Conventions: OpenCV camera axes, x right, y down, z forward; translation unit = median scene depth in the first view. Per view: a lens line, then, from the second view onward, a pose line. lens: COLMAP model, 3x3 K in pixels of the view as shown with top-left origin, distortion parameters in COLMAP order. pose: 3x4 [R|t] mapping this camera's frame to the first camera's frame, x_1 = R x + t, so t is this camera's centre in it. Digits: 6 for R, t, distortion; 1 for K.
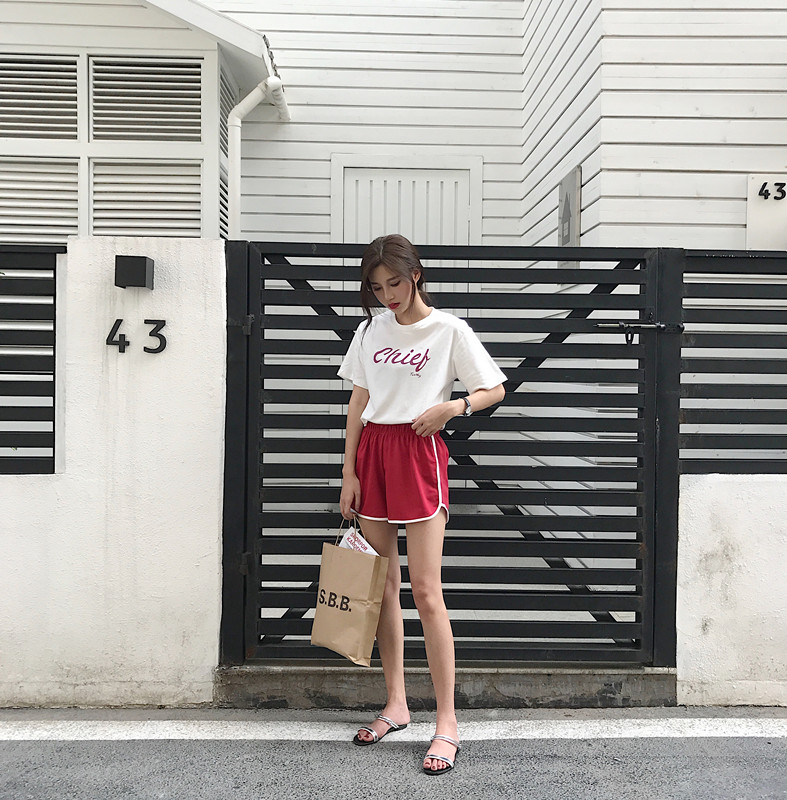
lens RADIAL K [[895.5, 0, 381.0], [0, 895.5, 386.8], [0, 0, 1]] dist [0.004911, 0.000000]
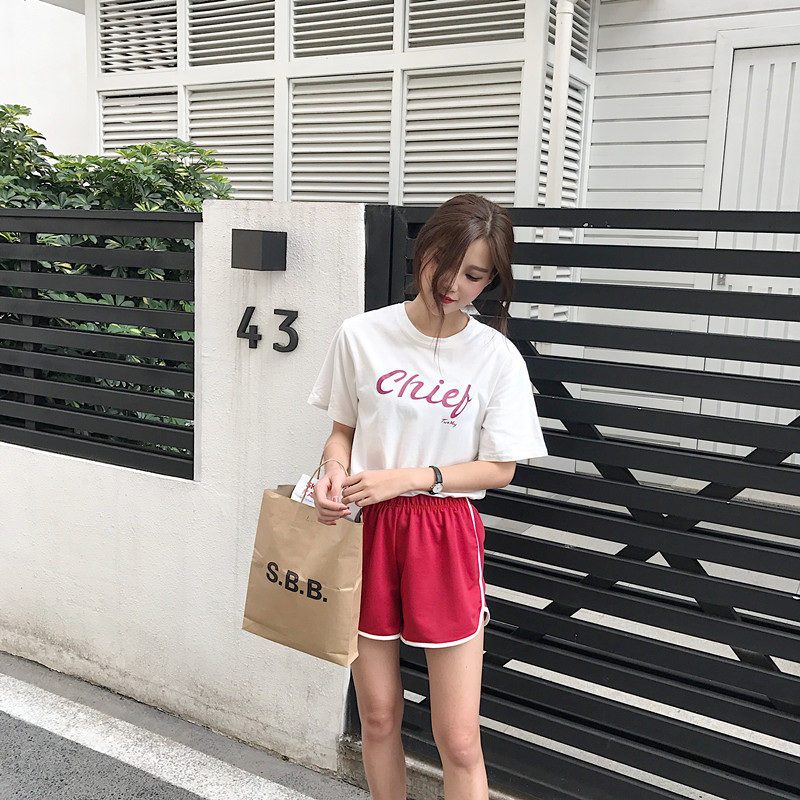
lens RADIAL K [[900.9, 0, 405.4], [0, 900.9, 377.5], [0, 0, 1]] dist [0.027549, 0.000000]
pose [[0.862662, 0.091058, -0.497516, 0.232702], [-0.032306, 0.991572, 0.125466, -0.117557], [0.504748, -0.092162, 0.858333, 0.370426]]
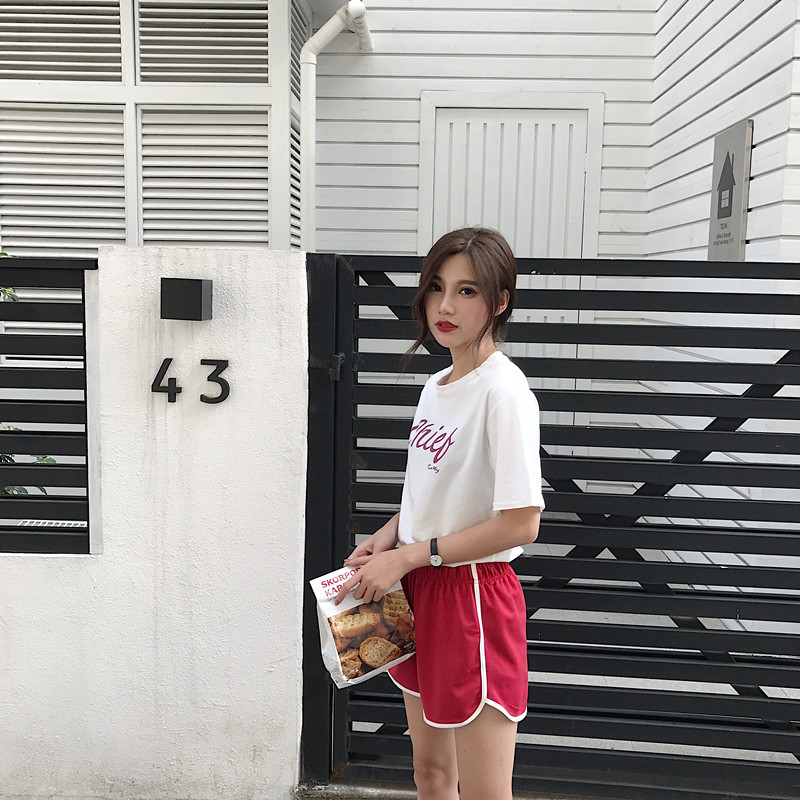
lens RADIAL K [[900.9, 0, 386.1], [0, 900.9, 381.7], [0, 0, 1]] dist [0.027549, 0.000000]
pose [[0.997886, 0.012037, -0.063860, -0.058900], [-0.006221, 0.995877, 0.090496, -0.125260], [0.064686, -0.089907, 0.993847, 0.251122]]
